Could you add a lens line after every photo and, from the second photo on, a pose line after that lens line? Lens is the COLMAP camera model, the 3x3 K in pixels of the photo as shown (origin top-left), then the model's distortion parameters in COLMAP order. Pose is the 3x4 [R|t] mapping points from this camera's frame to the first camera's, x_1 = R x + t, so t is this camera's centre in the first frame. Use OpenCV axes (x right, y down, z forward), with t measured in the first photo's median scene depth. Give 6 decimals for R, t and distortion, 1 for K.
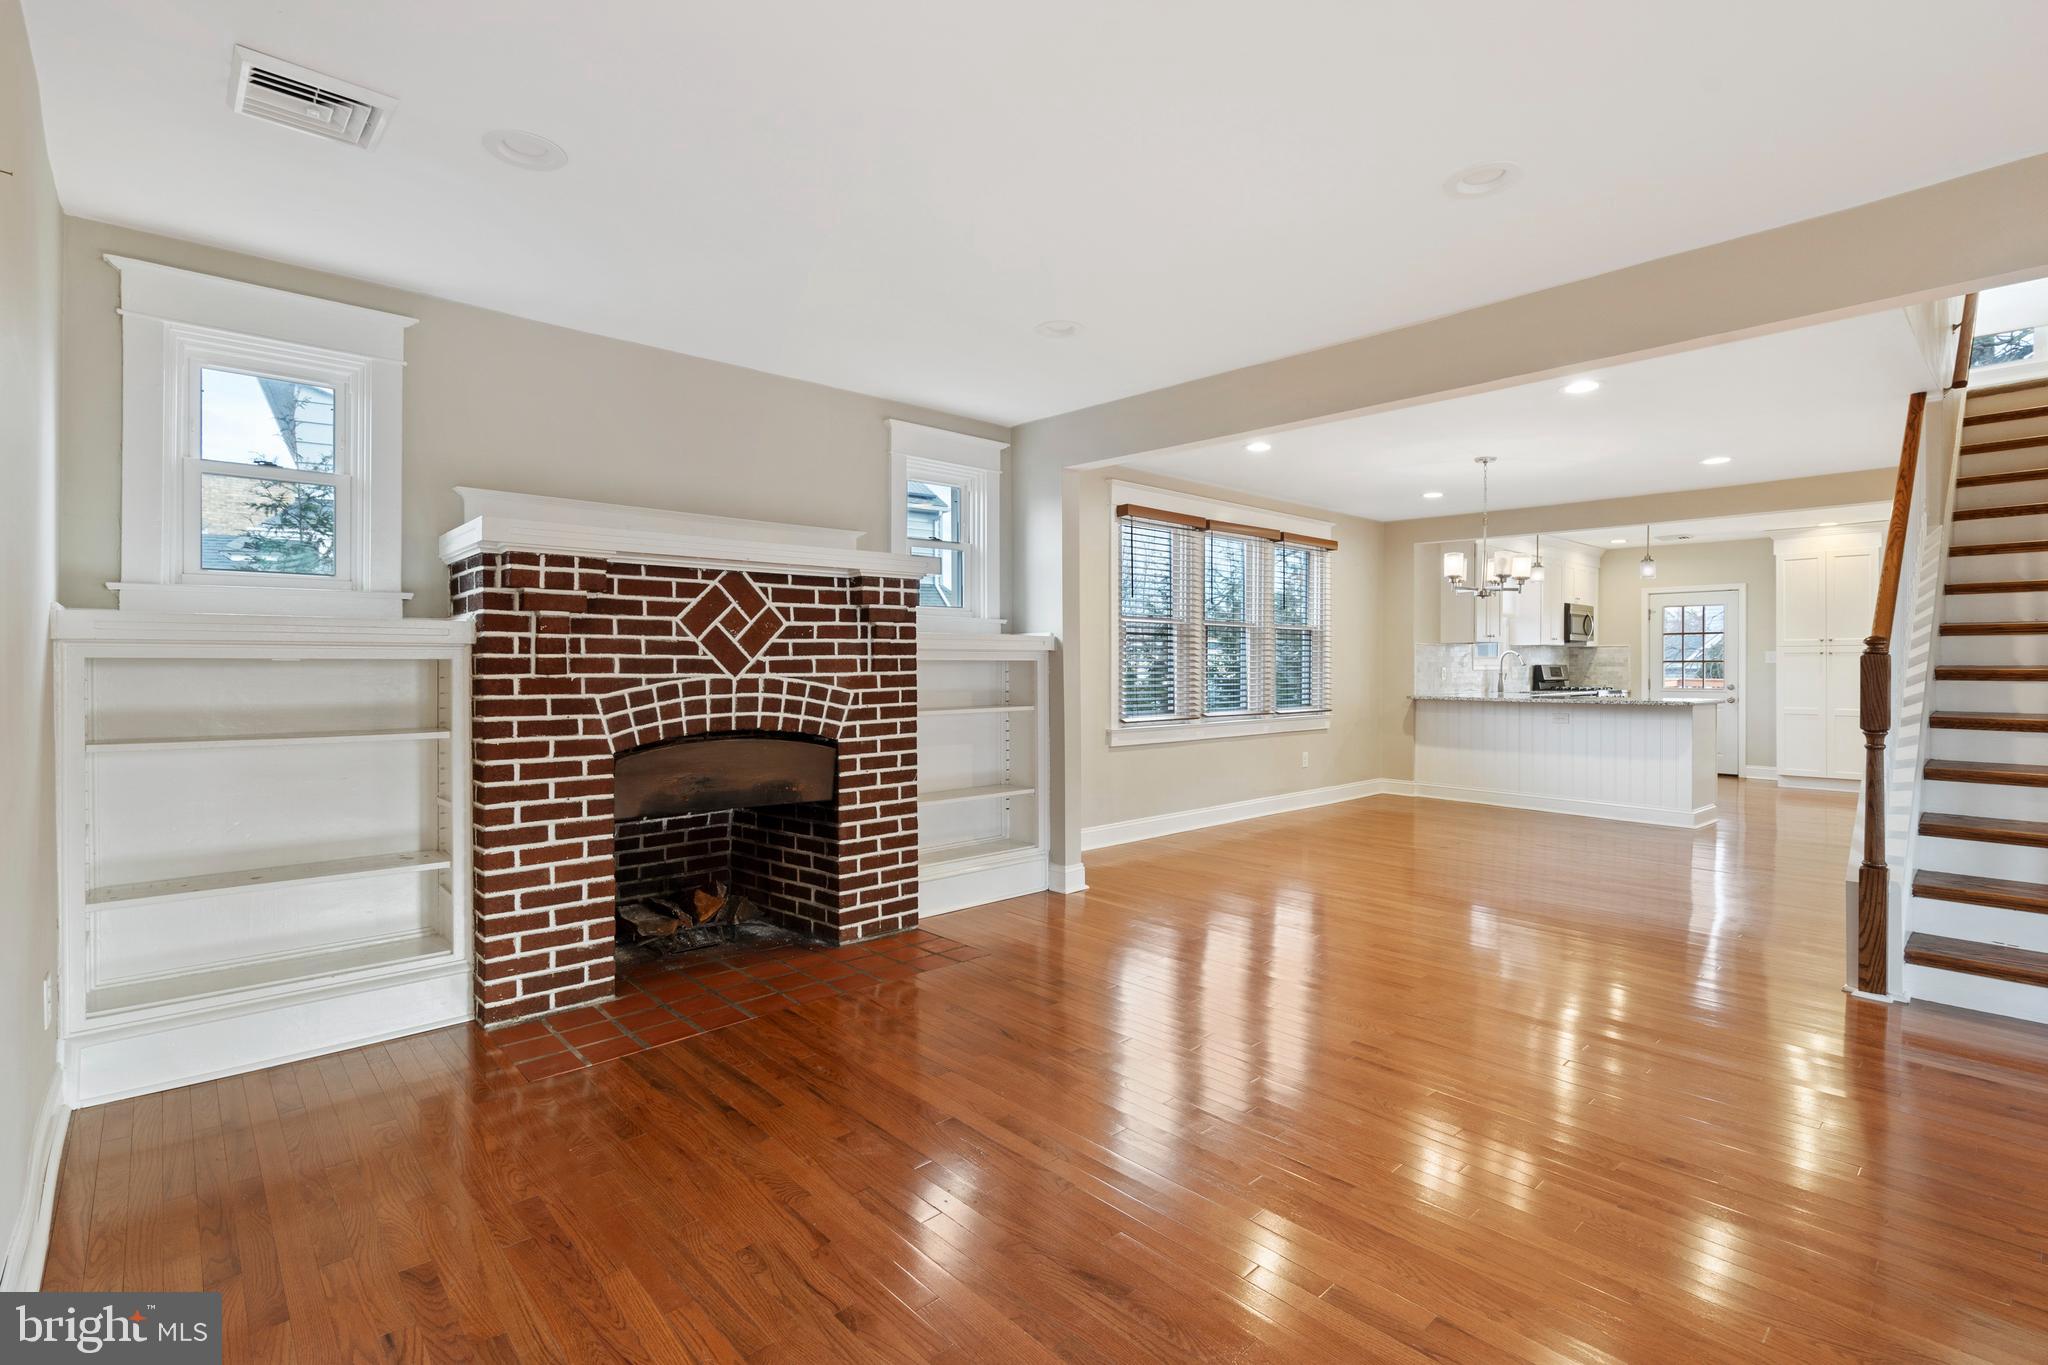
lens RADIAL K [[948.5, 0, 1019.8], [0, 948.5, 666.0], [0, 0, 1]] dist [-0.001733, -0.001310]
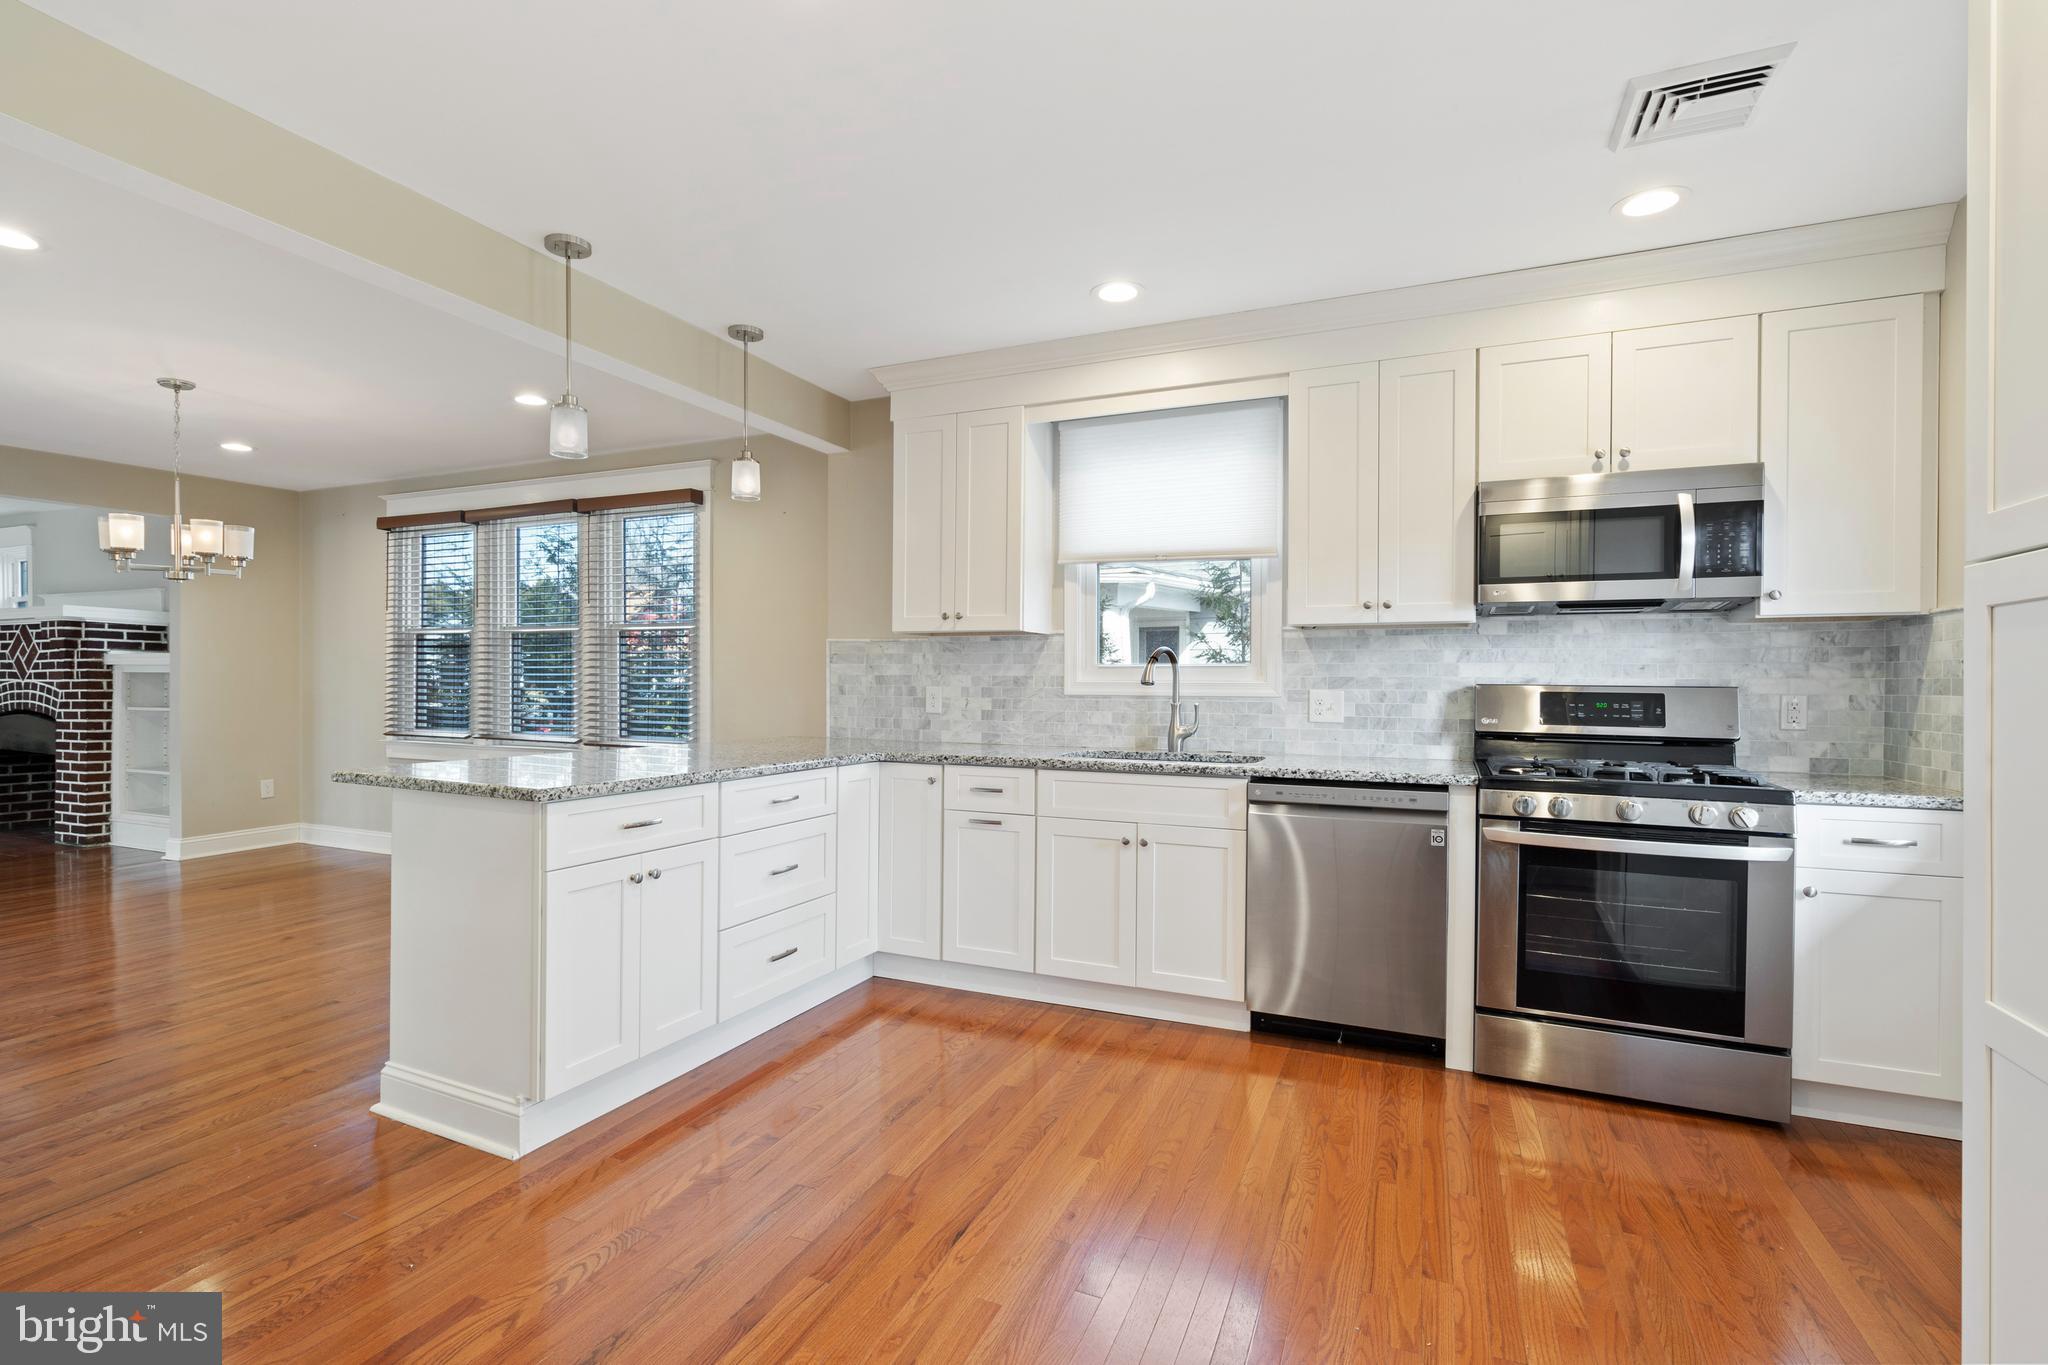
lens RADIAL K [[946.8, 0, 1006.4], [0, 946.8, 685.8], [0, 0, 1]] dist [-0.003611, 0.000004]
pose [[0.402450, 0.006573, -0.915418, 2.064962], [-0.008337, 0.999959, 0.003515, -0.001890], [0.915404, 0.006217, 0.402488, 1.916085]]
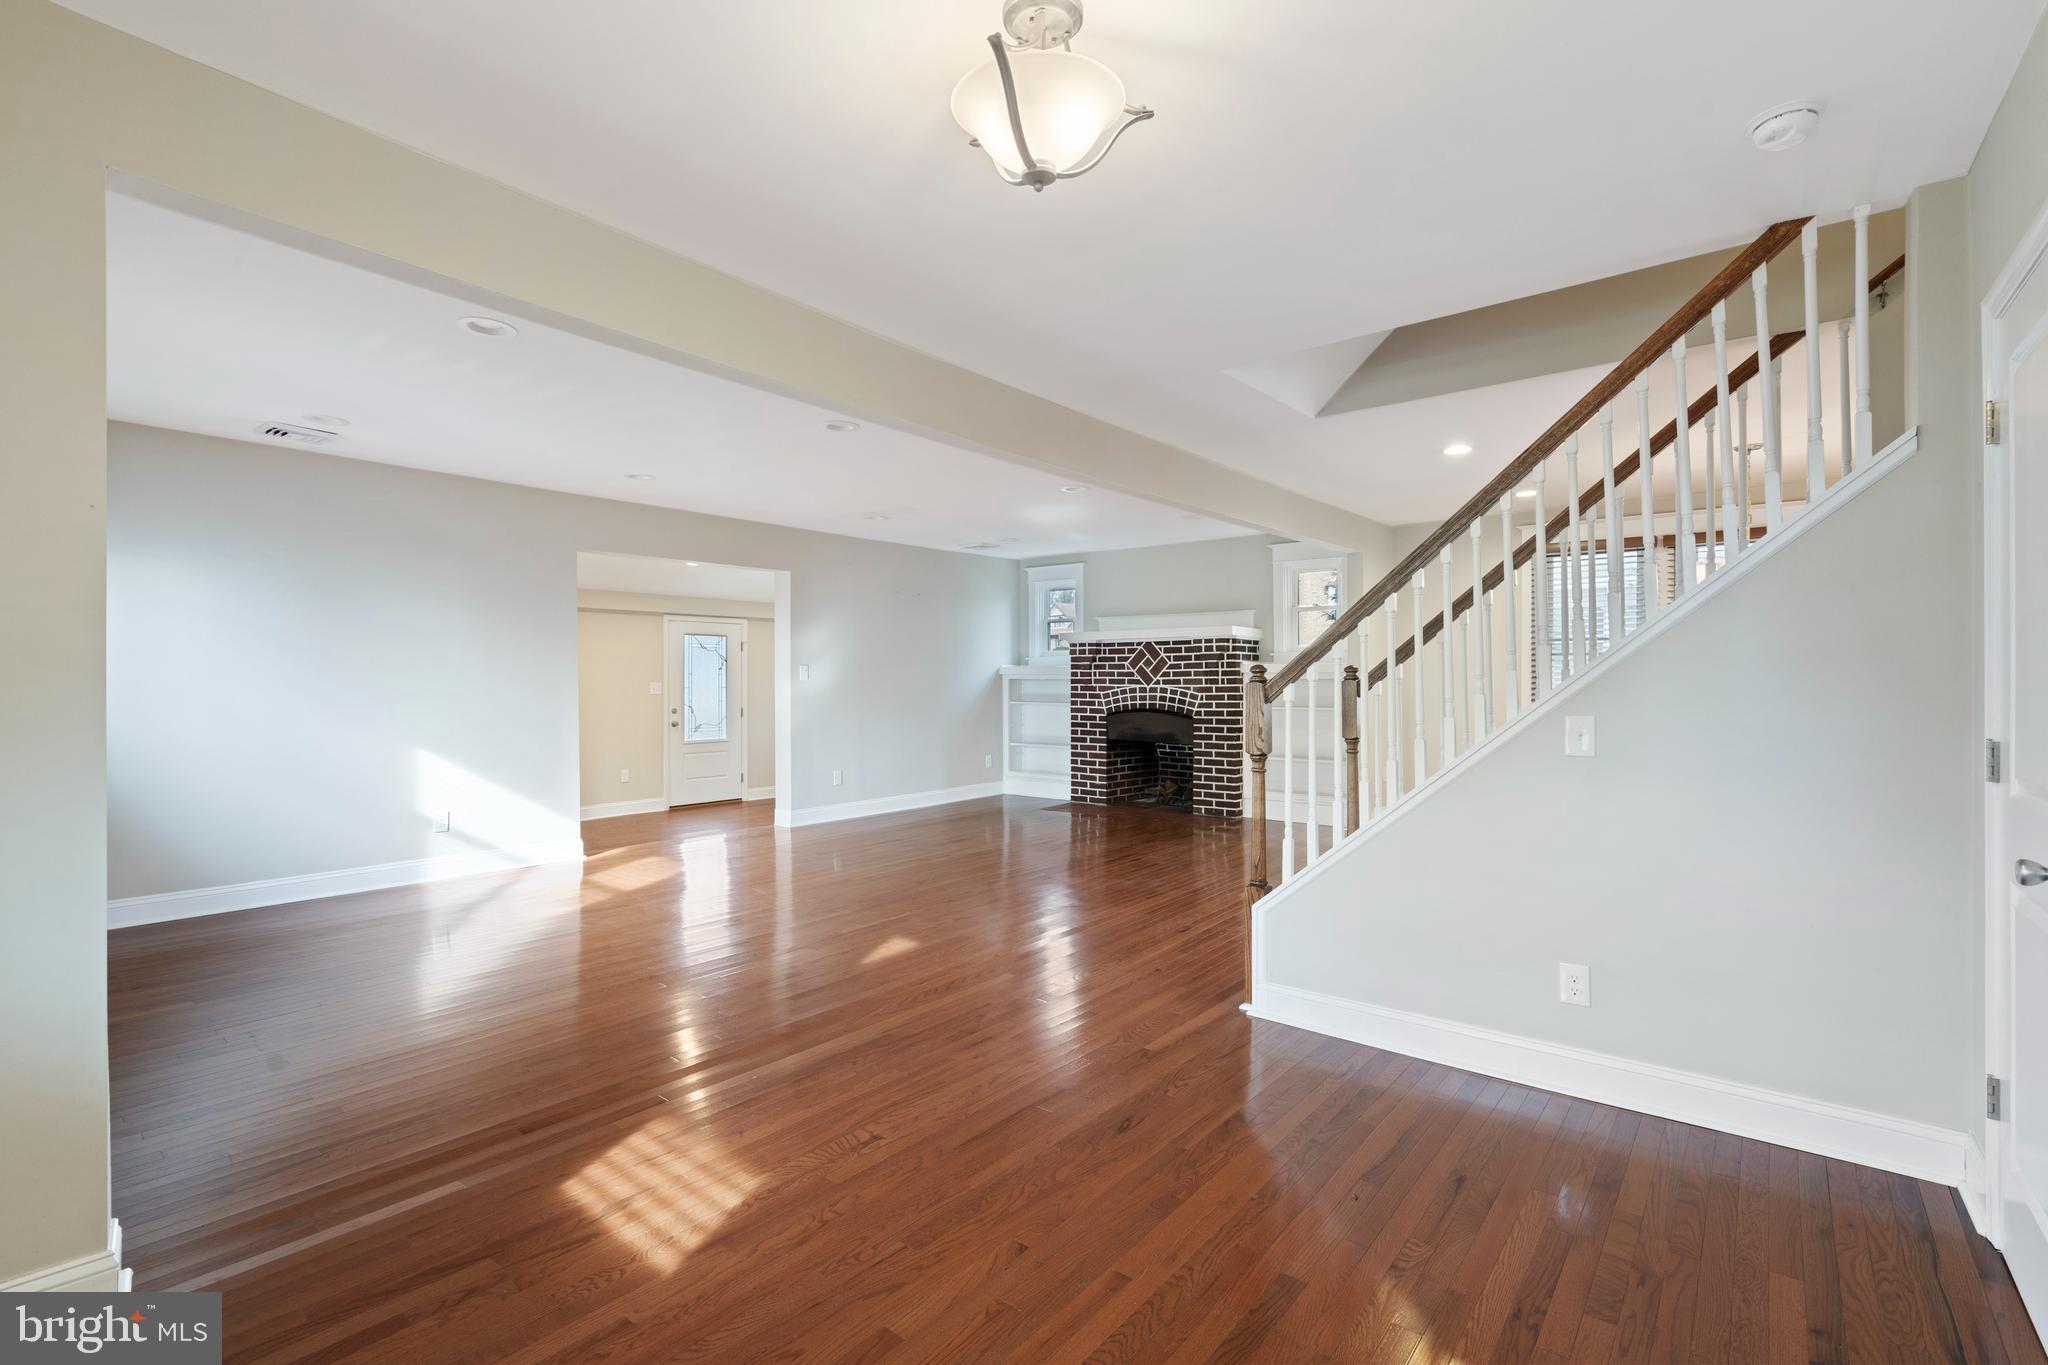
lens RADIAL K [[936.9, 0, 1024.0], [0, 936.9, 682.5], [0, 0, 1]] dist [-0.002843, -0.000284]
pose [[0.153228, 0.001477, -0.988190, 1.863123], [-0.003958, 0.999992, 0.000881, 0.001228], [0.988183, 0.003776, 0.153232, 0.314524]]
